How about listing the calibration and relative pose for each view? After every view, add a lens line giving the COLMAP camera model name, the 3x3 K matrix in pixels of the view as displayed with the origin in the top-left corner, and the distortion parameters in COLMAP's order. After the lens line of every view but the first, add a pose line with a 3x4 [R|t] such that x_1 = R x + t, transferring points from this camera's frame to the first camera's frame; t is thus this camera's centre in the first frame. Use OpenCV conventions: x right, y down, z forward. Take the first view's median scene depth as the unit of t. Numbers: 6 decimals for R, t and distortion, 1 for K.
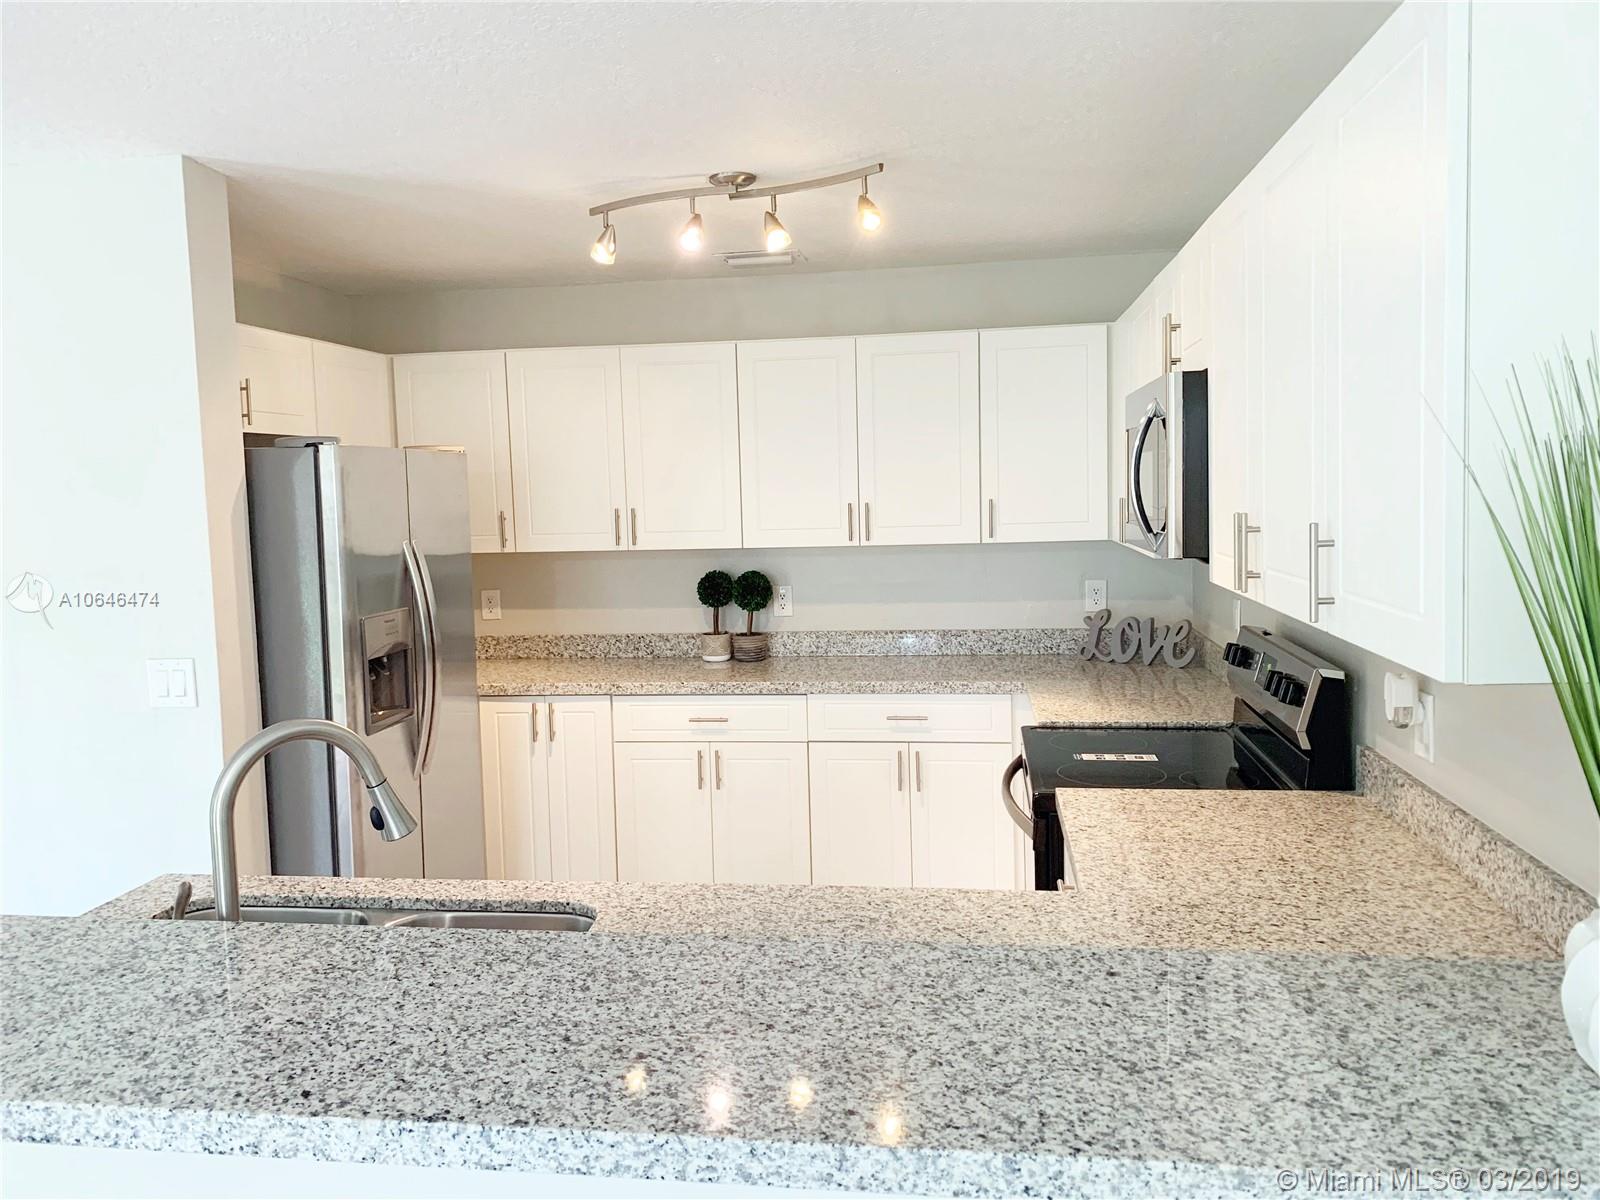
lens RADIAL K [[1222.4, 0, 786.1], [0, 1222.4, 607.9], [0, 0, 1]] dist [0.027345, -0.033248]
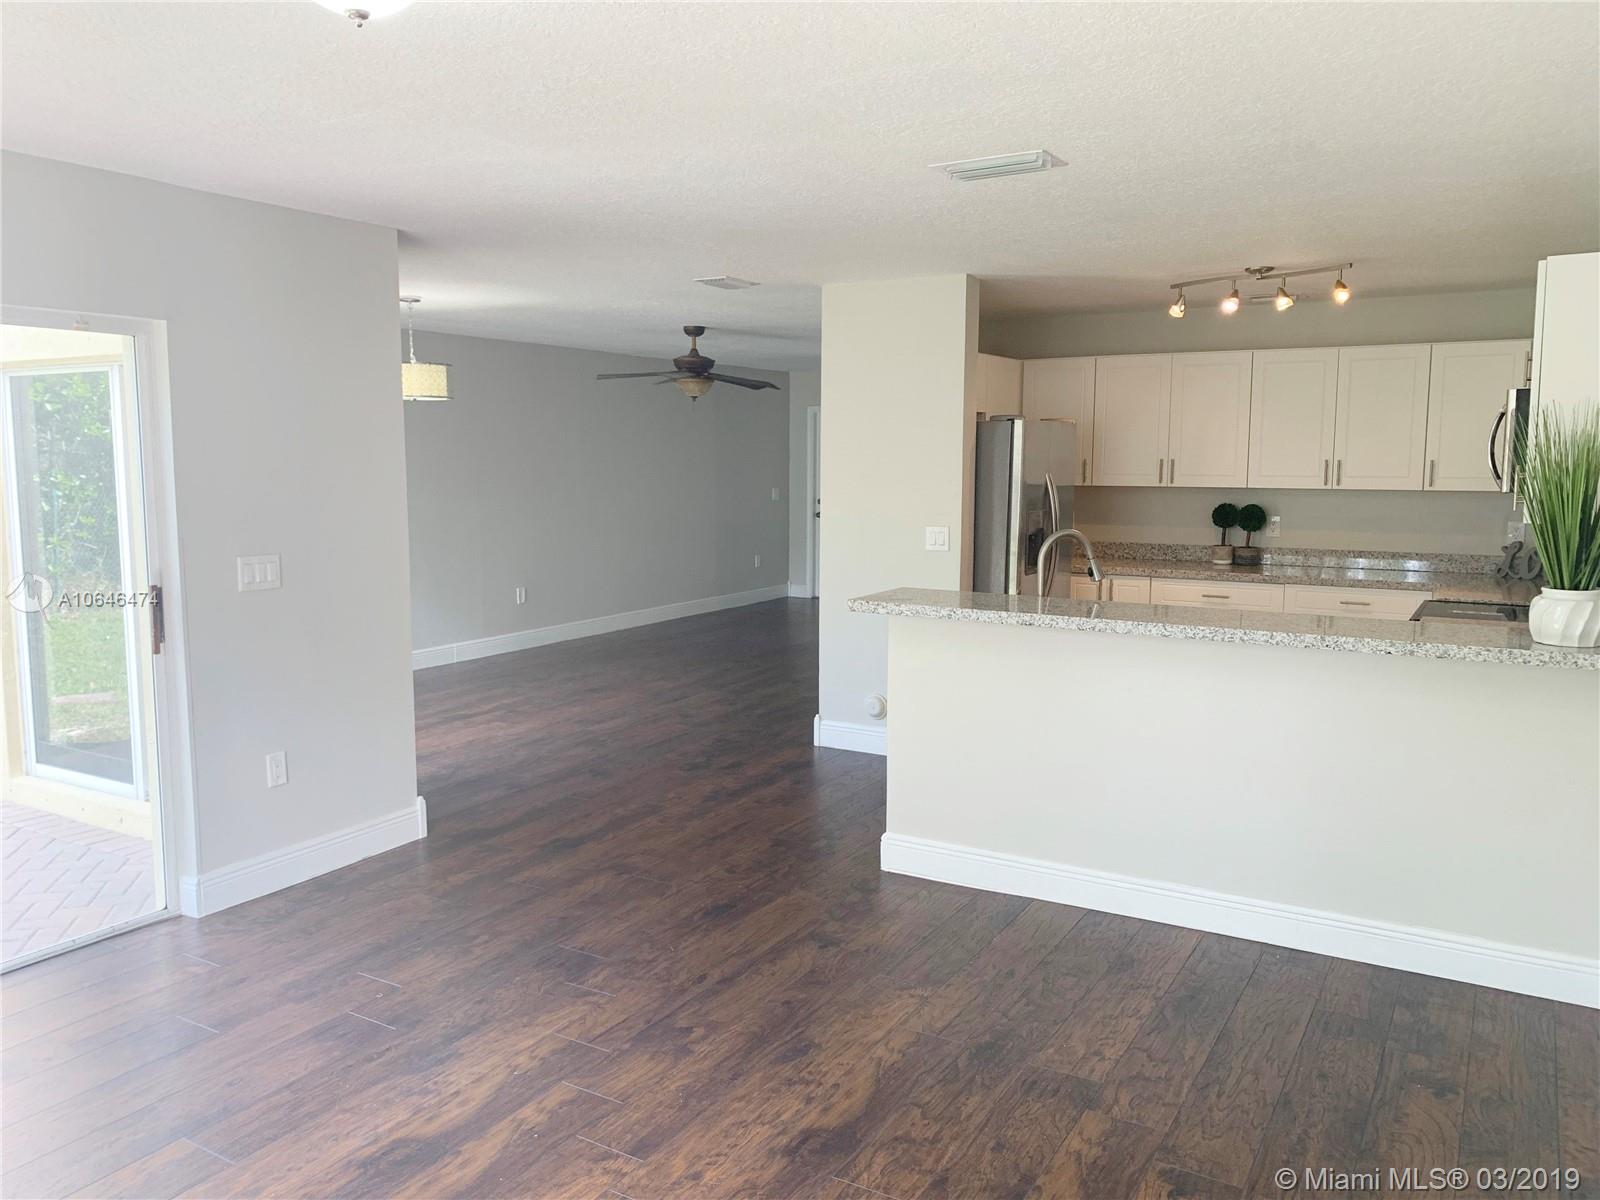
lens RADIAL K [[1222.4, 0, 791.4], [0, 1222.4, 595.7], [0, 0, 1]] dist [0.027345, -0.033248]
pose [[0.925992, 0.071949, -0.370625, 0.015217], [-0.063276, 0.997364, 0.035524, 0.069117], [0.372204, -0.009443, 0.928103, -0.649140]]
